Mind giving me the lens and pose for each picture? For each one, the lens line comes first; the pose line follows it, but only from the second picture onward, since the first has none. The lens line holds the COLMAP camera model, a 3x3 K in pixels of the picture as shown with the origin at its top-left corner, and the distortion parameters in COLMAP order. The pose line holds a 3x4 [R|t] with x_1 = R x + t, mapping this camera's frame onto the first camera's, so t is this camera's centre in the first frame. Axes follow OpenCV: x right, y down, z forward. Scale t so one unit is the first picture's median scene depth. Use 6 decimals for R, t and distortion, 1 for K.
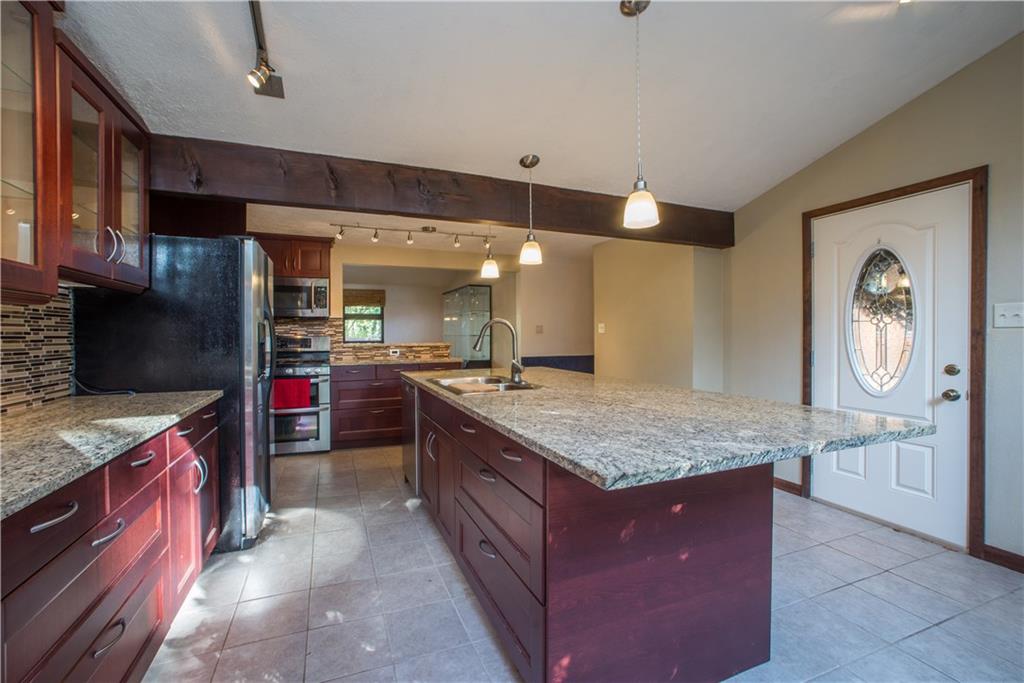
lens RADIAL K [[430.6, 0, 504.3], [0, 430.6, 338.3], [0, 0, 1]] dist [-0.029662, 0.002093]
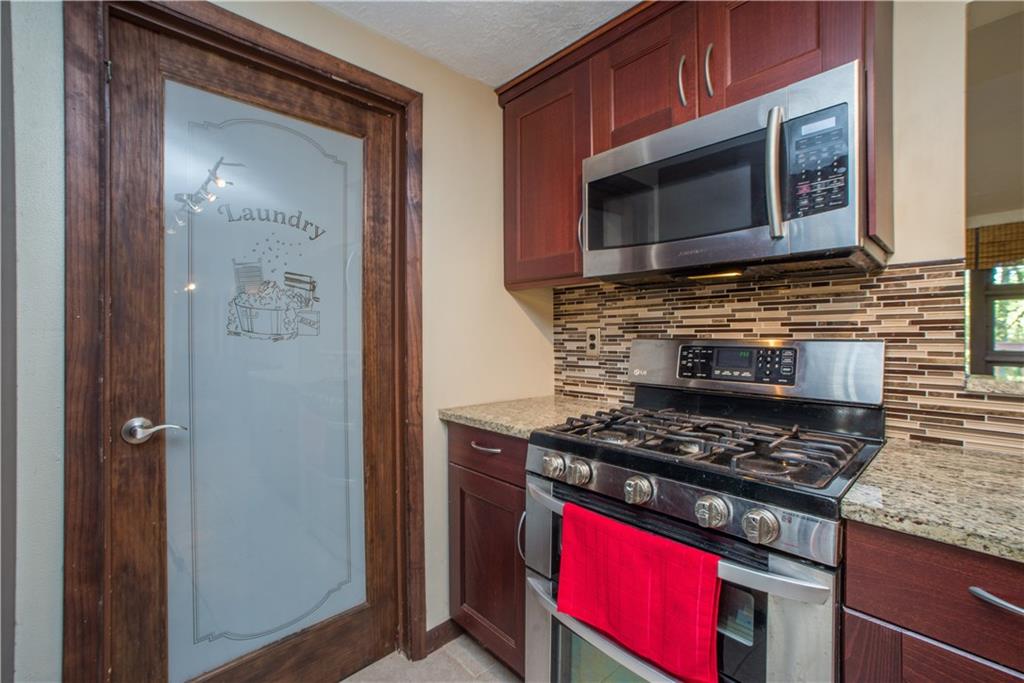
lens RADIAL K [[430.6, 0, 507.8], [0, 430.6, 335.7], [0, 0, 1]] dist [-0.029662, 0.002093]
pose [[0.353881, 0.008644, -0.935251, -0.297153], [-0.010991, 0.999927, 0.005083, -0.007890], [0.935226, 0.008481, 0.353950, 0.811903]]
